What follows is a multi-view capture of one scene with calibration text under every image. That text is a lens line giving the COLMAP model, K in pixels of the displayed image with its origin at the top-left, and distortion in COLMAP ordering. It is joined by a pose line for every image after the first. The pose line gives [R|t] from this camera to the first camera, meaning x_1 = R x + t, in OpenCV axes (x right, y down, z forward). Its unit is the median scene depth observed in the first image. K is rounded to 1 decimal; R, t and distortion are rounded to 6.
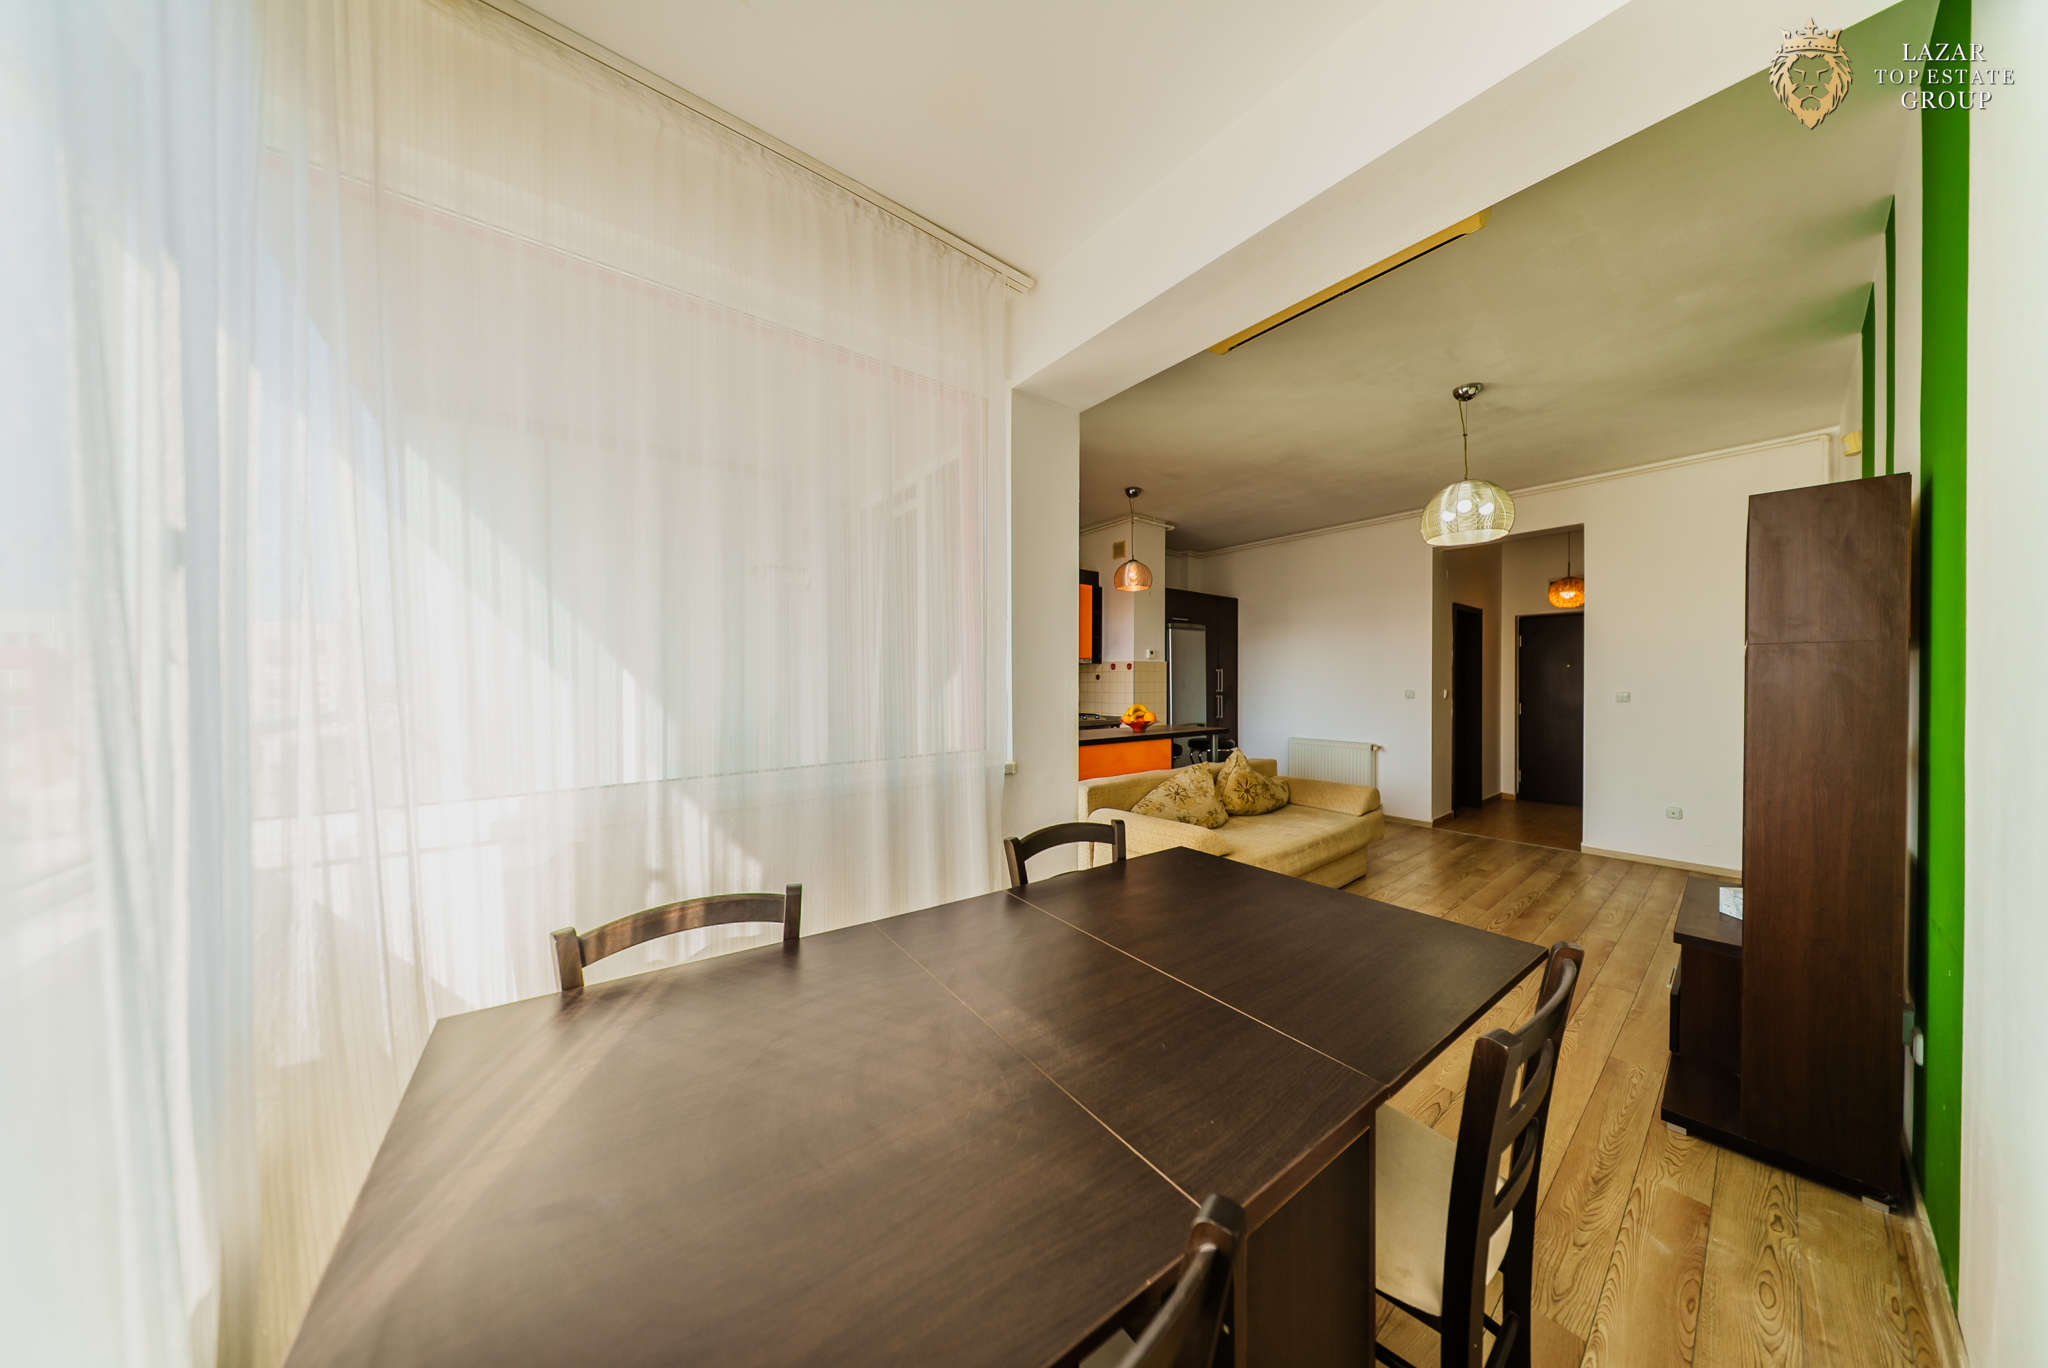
lens RADIAL K [[604.1, 0, 1034.8], [0, 604.1, 686.7], [0, 0, 1]] dist [0.002116, -0.000349]
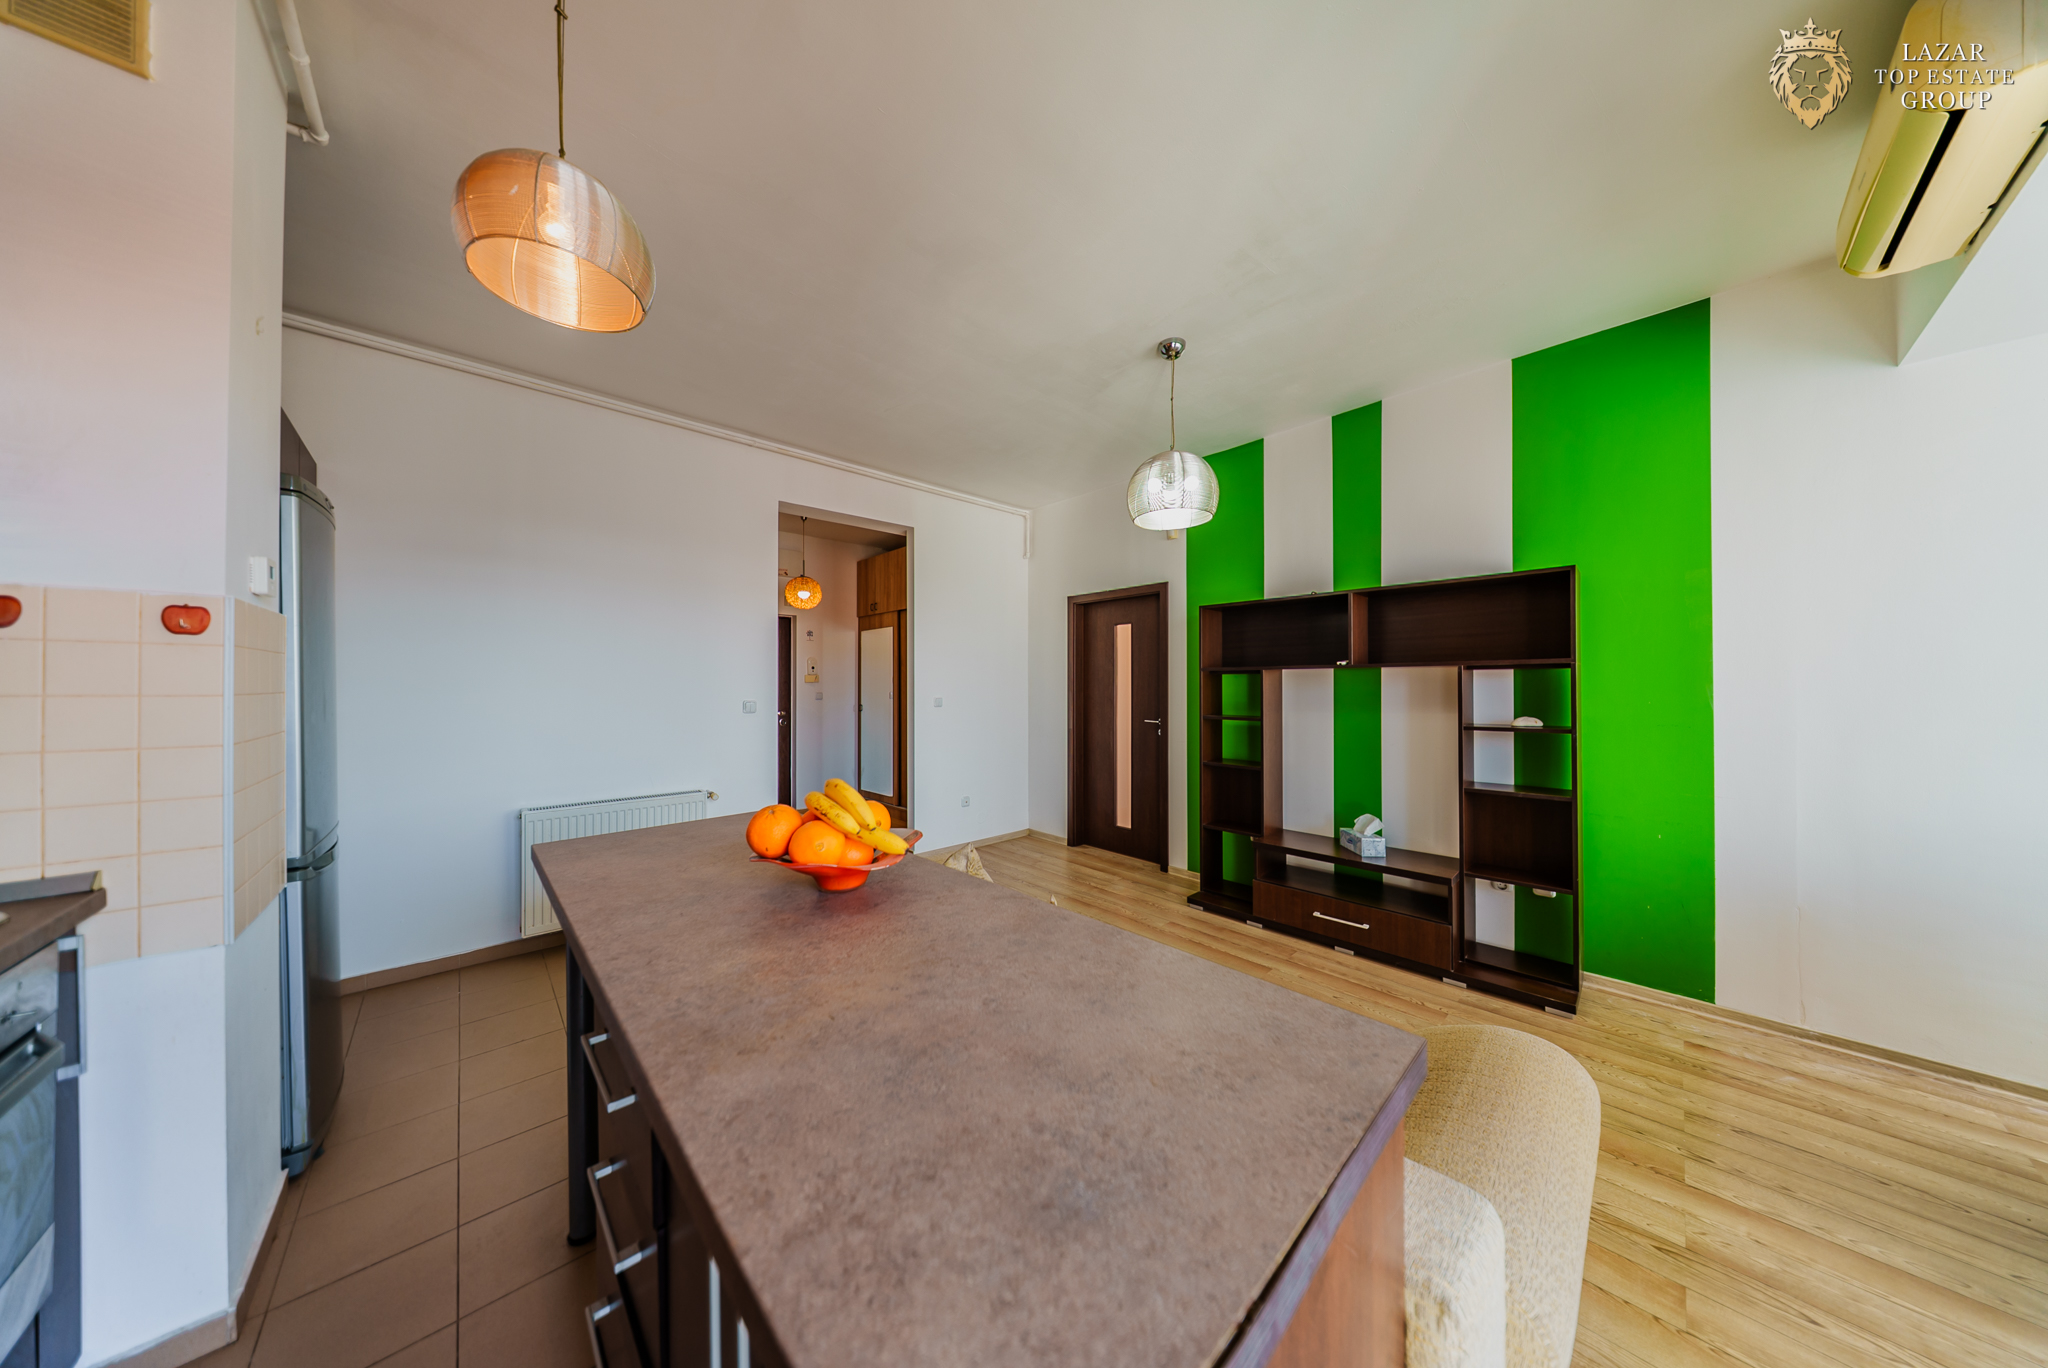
lens RADIAL K [[604.1, 0, 1025.7], [0, 604.1, 686.9], [0, 0, 1]] dist [0.002116, -0.000349]
pose [[-0.063754, -0.002368, 0.997963, -0.082930], [0.009646, 0.999949, 0.002989, -0.009786], [-0.997919, 0.009817, -0.063728, 0.831350]]
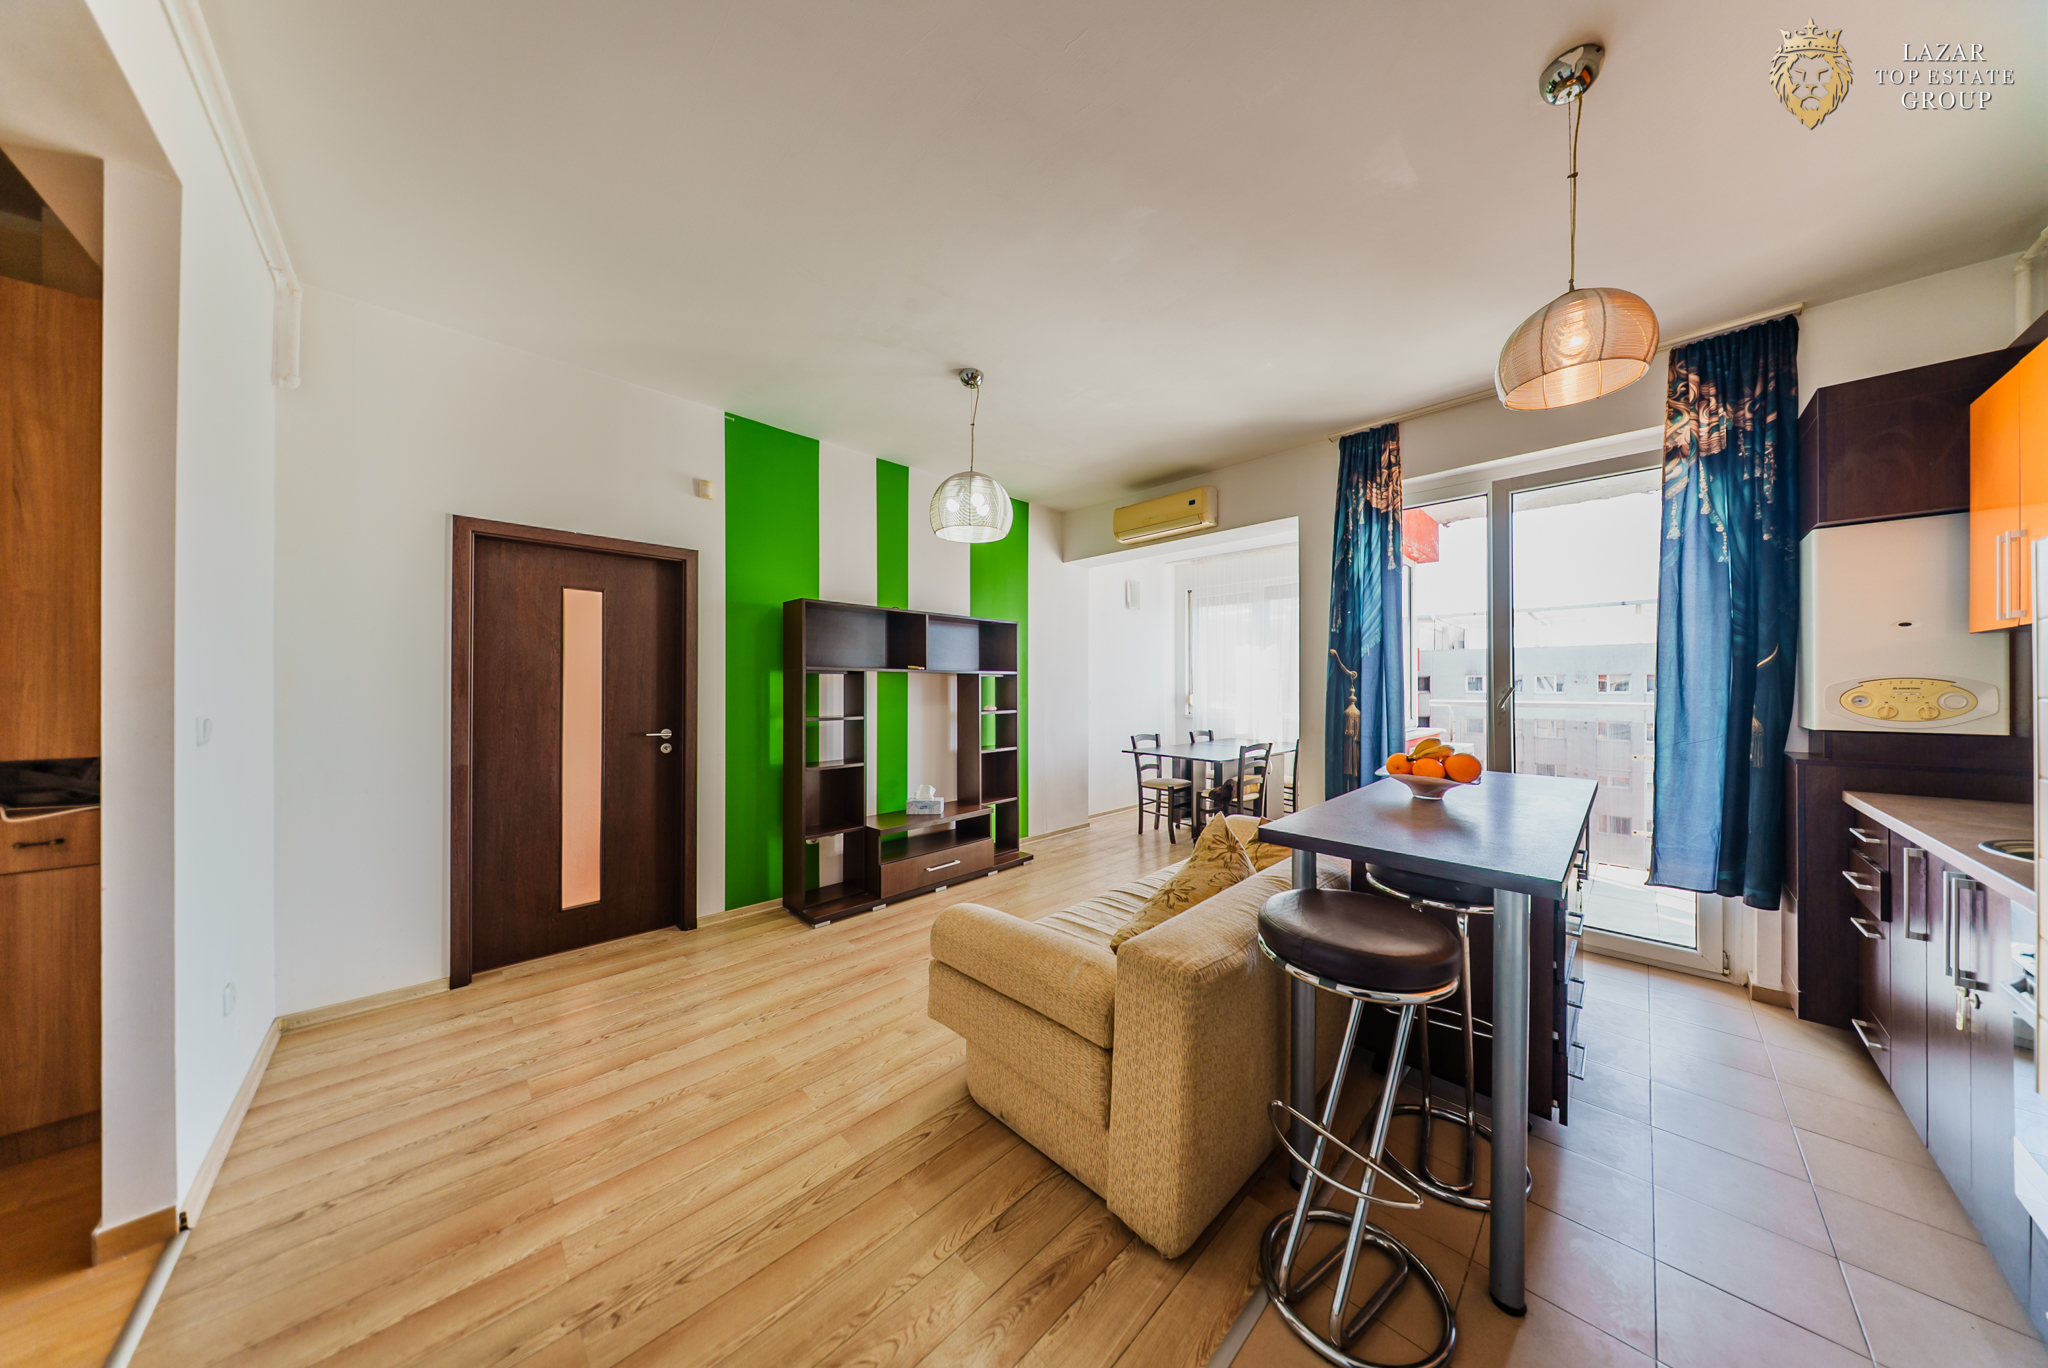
lens RADIAL K [[604.1, 0, 1029.7], [0, 604.1, 692.0], [0, 0, 1]] dist [0.002116, -0.000349]
pose [[-0.995806, 0.000466, -0.091493, 0.465133], [-0.000859, 0.999895, 0.014440, -0.011467], [0.091490, 0.014458, -0.995701, 1.279370]]
